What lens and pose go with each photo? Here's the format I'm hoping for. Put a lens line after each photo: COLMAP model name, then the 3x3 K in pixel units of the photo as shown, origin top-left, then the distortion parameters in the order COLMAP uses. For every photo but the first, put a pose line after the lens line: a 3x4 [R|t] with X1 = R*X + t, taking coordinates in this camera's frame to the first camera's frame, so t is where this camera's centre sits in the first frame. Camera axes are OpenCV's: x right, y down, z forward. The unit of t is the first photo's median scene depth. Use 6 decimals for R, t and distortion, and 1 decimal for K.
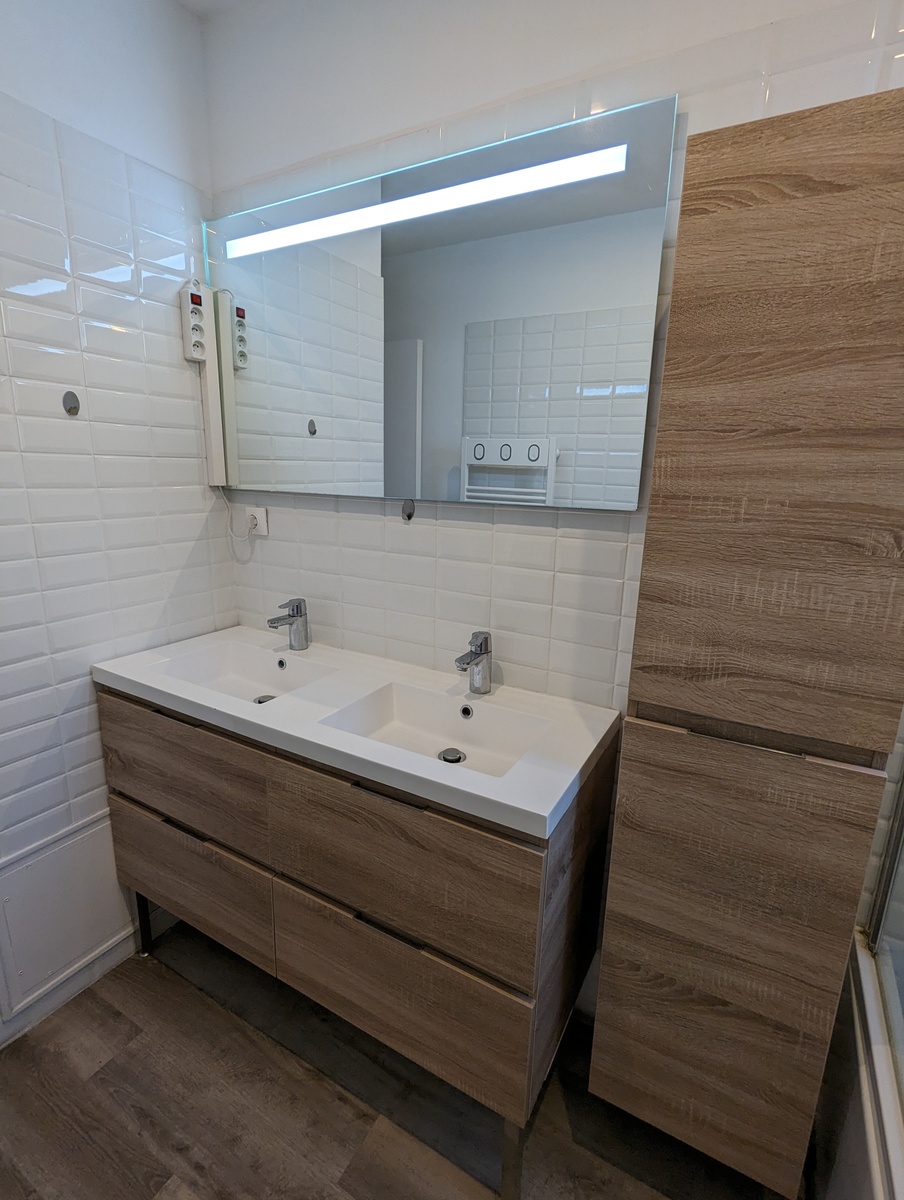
lens RADIAL K [[570.5, 0, 451.4], [0, 570.5, 601.3], [0, 0, 1]] dist [-0.000684, 0.001043]
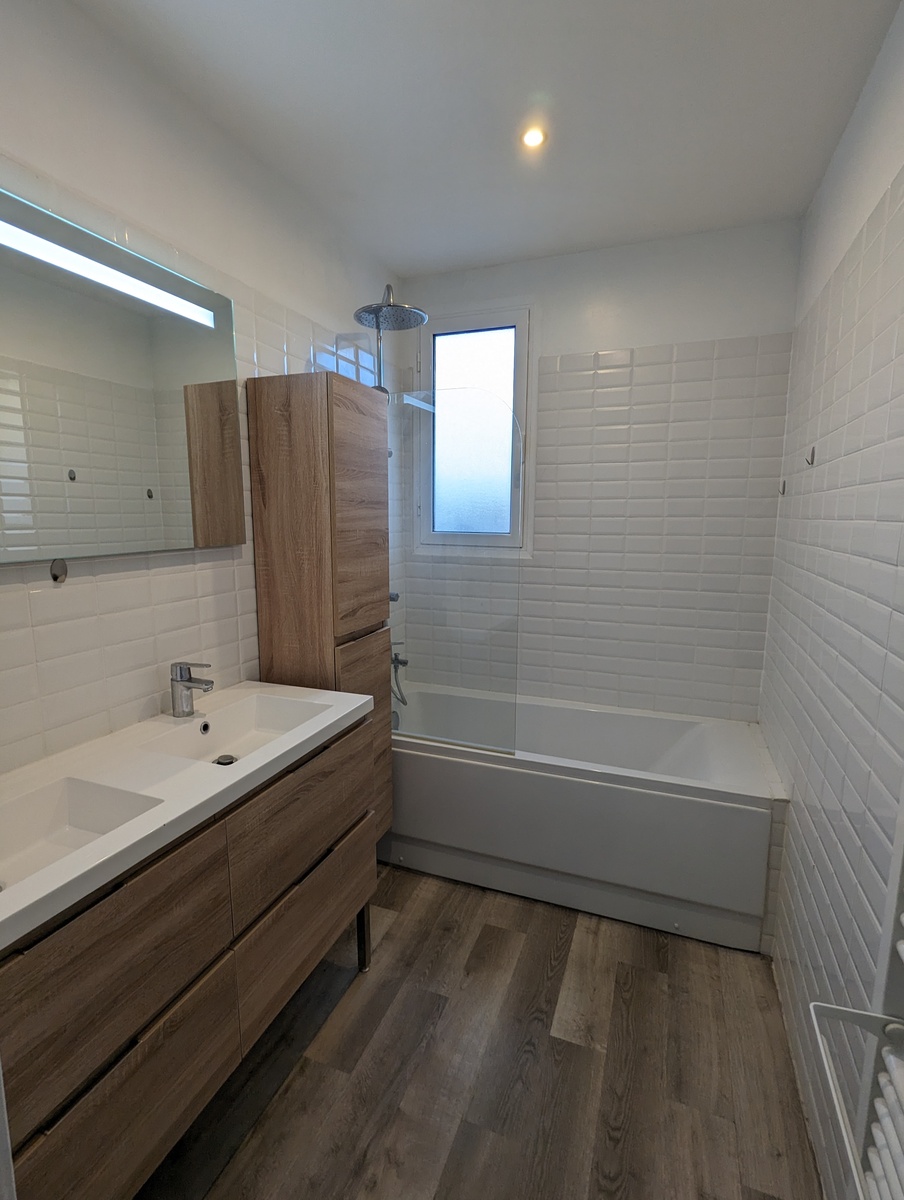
lens RADIAL K [[570.5, 0, 451.6], [0, 570.5, 600.5], [0, 0, 1]] dist [-0.000684, 0.001043]
pose [[-0.145637, -0.173662, 0.973977, -1.450123], [0.218946, 0.954405, 0.202910, -0.228987], [-0.964807, 0.242800, -0.100974, 0.730258]]
